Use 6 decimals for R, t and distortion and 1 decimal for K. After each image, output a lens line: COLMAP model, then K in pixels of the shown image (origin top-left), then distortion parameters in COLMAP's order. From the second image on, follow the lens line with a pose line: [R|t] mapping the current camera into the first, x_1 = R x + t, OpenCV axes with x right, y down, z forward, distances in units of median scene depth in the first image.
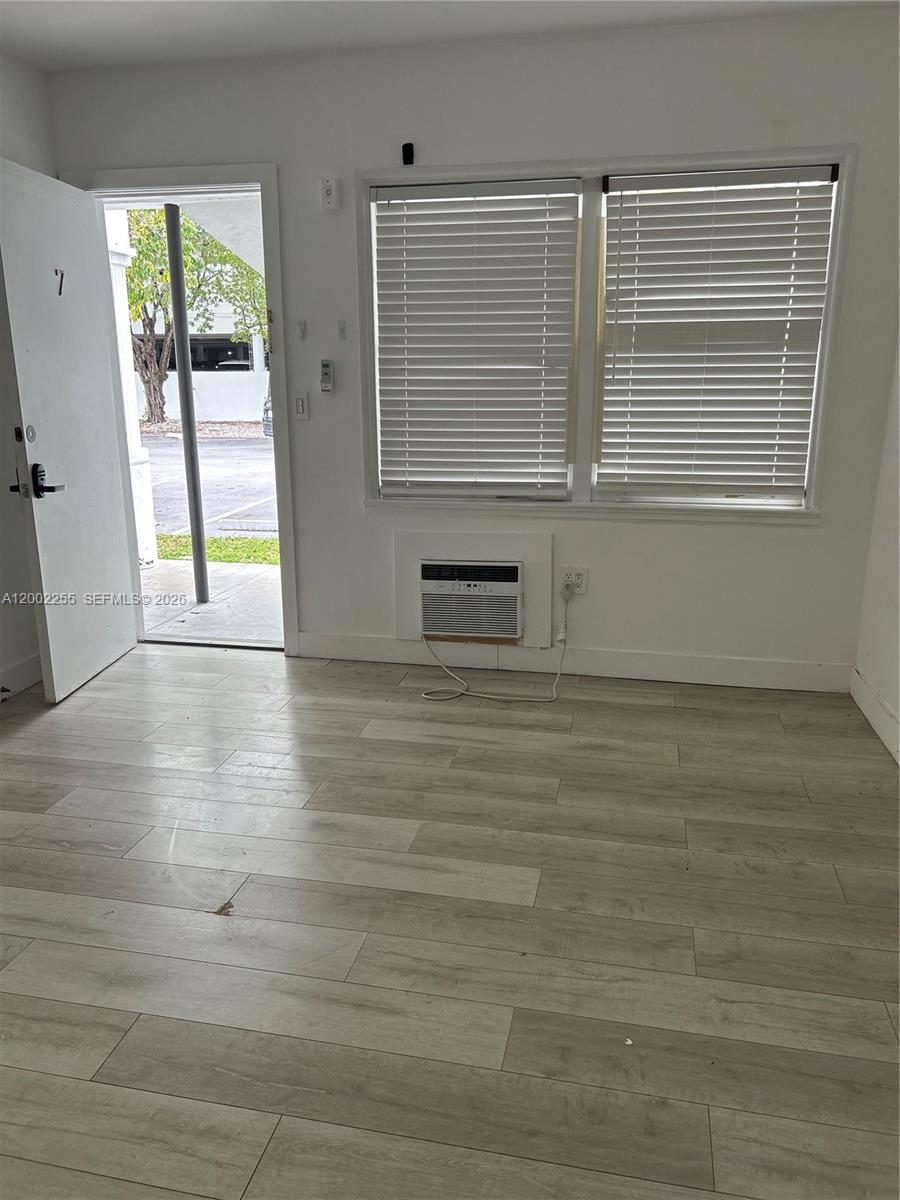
lens RADIAL K [[906.0, 0, 450.0], [0, 906.0, 600.0], [0, 0, 1]] dist [0.058241, -0.081302]
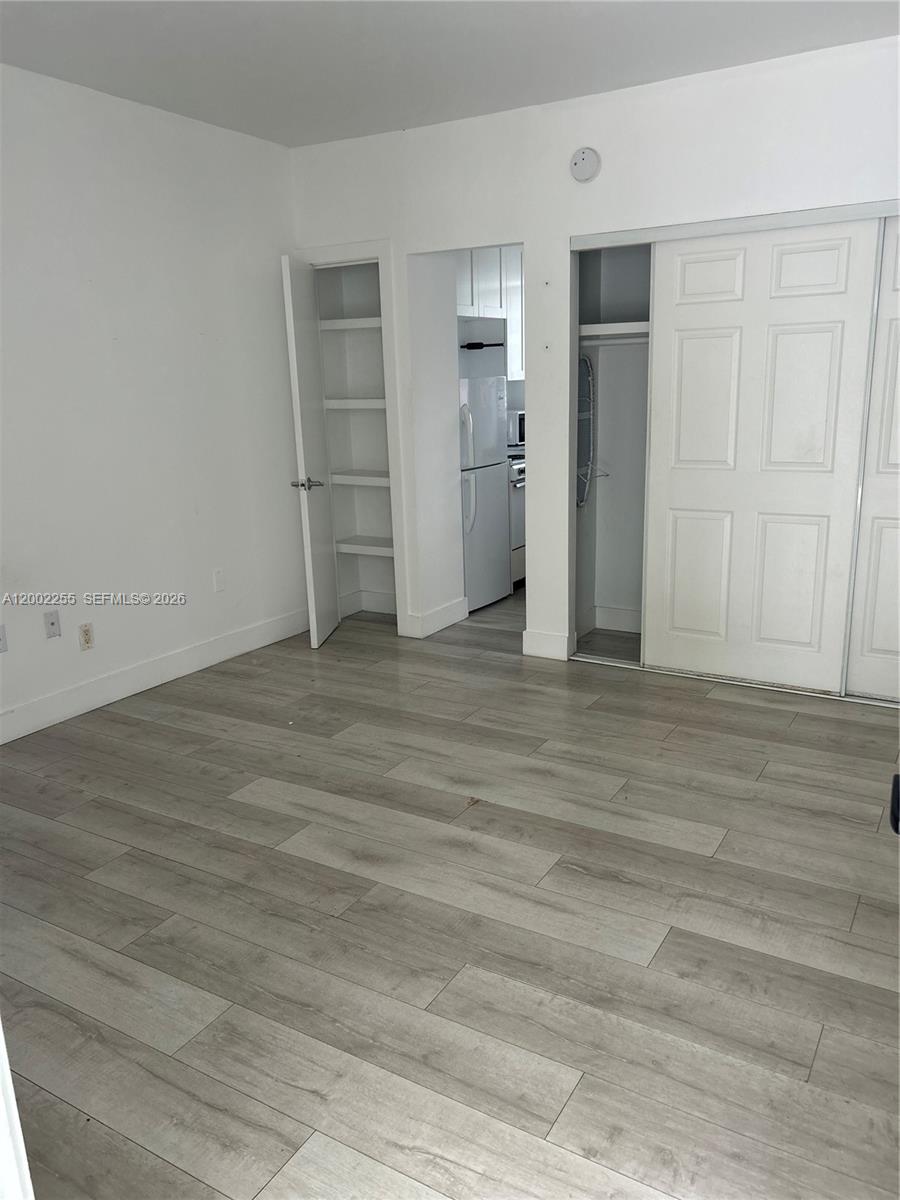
lens RADIAL K [[906.0, 0, 450.0], [0, 906.0, 600.0], [0, 0, 1]] dist [0.058241, -0.081302]
pose [[-0.945729, -0.050549, 0.321000, -0.680700], [0.109795, 0.880027, 0.462059, -0.569676], [-0.305845, 0.472227, -0.826717, 2.151356]]
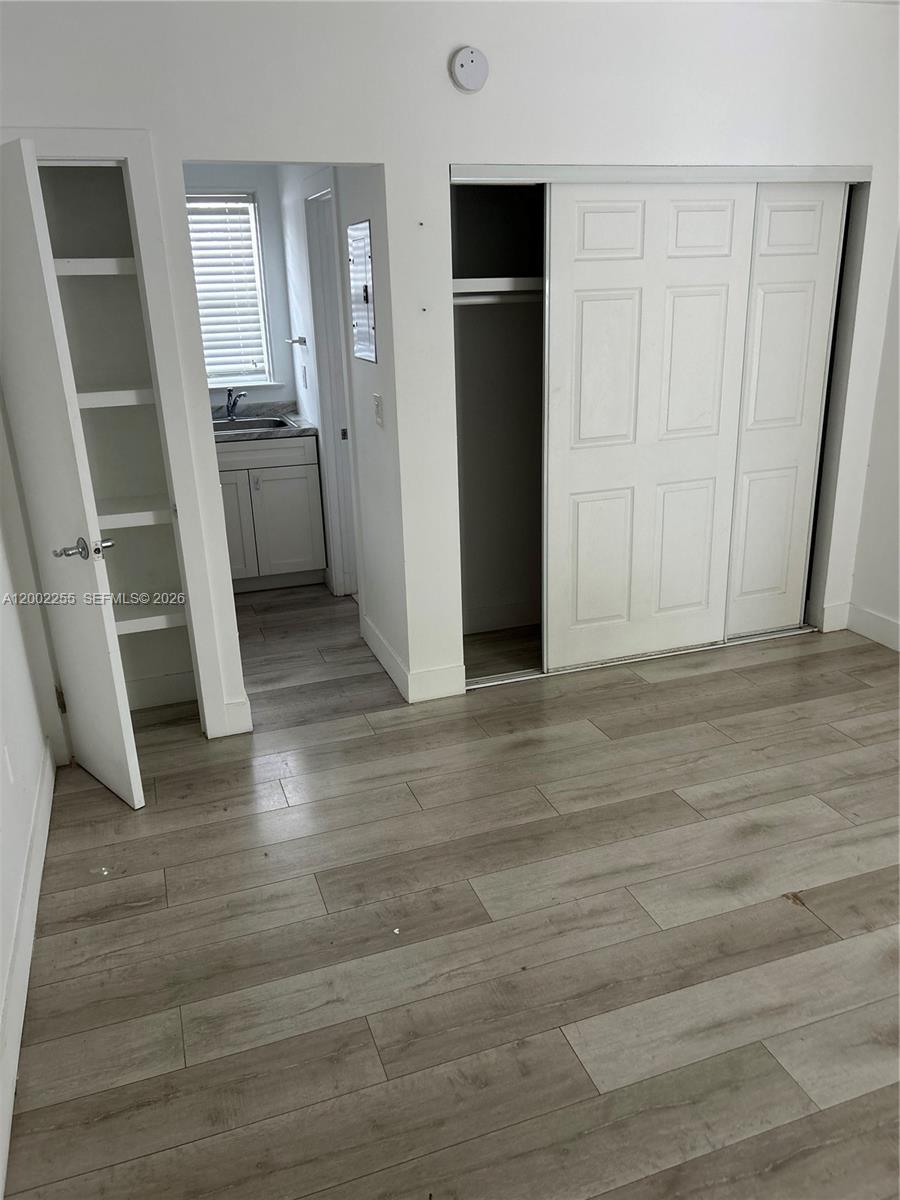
lens RADIAL K [[906.0, 0, 450.0], [0, 906.0, 600.0], [0, 0, 1]] dist [0.058241, -0.081302]
pose [[-0.851706, 0.197653, -0.485315, 0.578110], [-0.099635, 0.848162, 0.520282, -0.496643], [0.514462, 0.491481, -0.702691, 1.505685]]
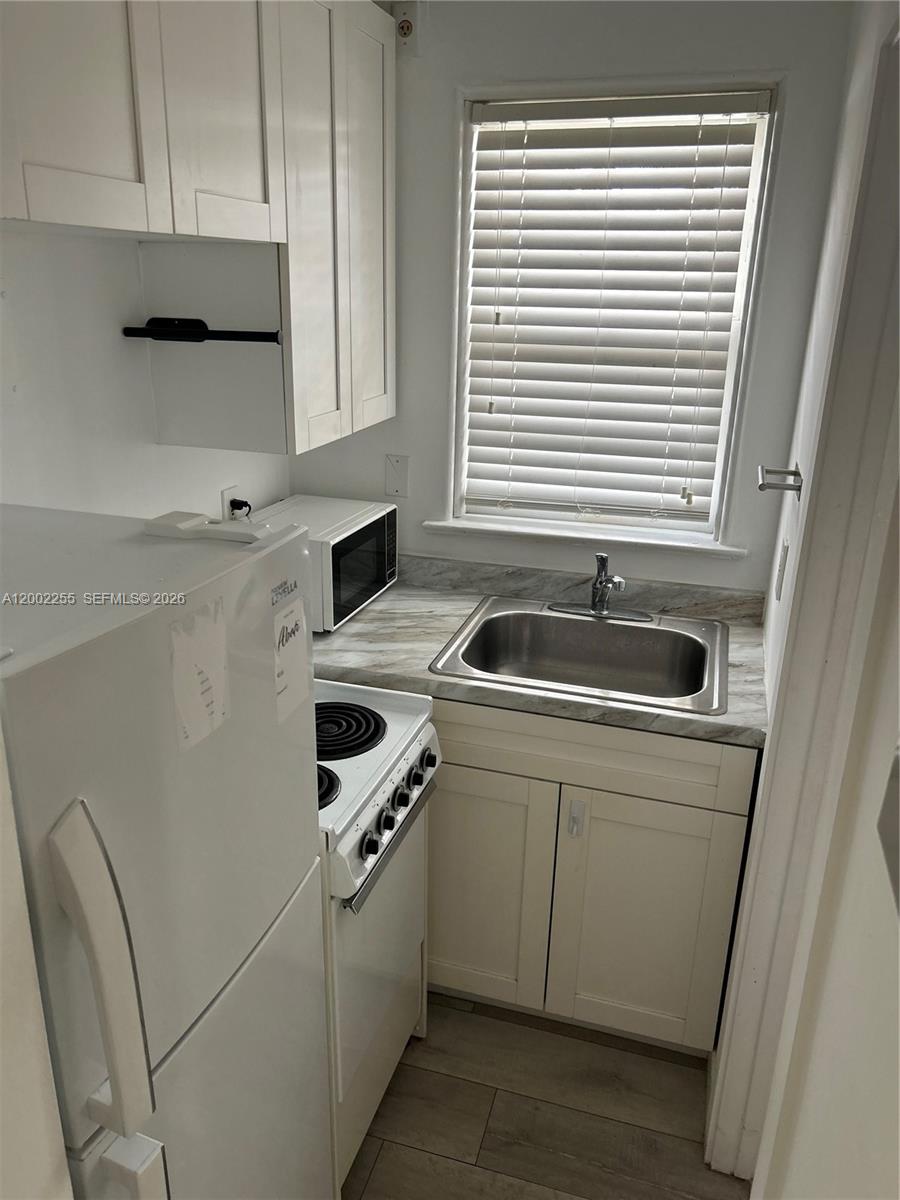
lens RADIAL K [[906.0, 0, 450.0], [0, 906.0, 600.0], [0, 0, 1]] dist [0.058241, -0.081302]
pose [[-0.997285, -0.043706, 0.059258, -0.090882], [-0.002974, 0.828034, 0.560670, -0.196780], [-0.073572, 0.558972, -0.825916, 0.145622]]
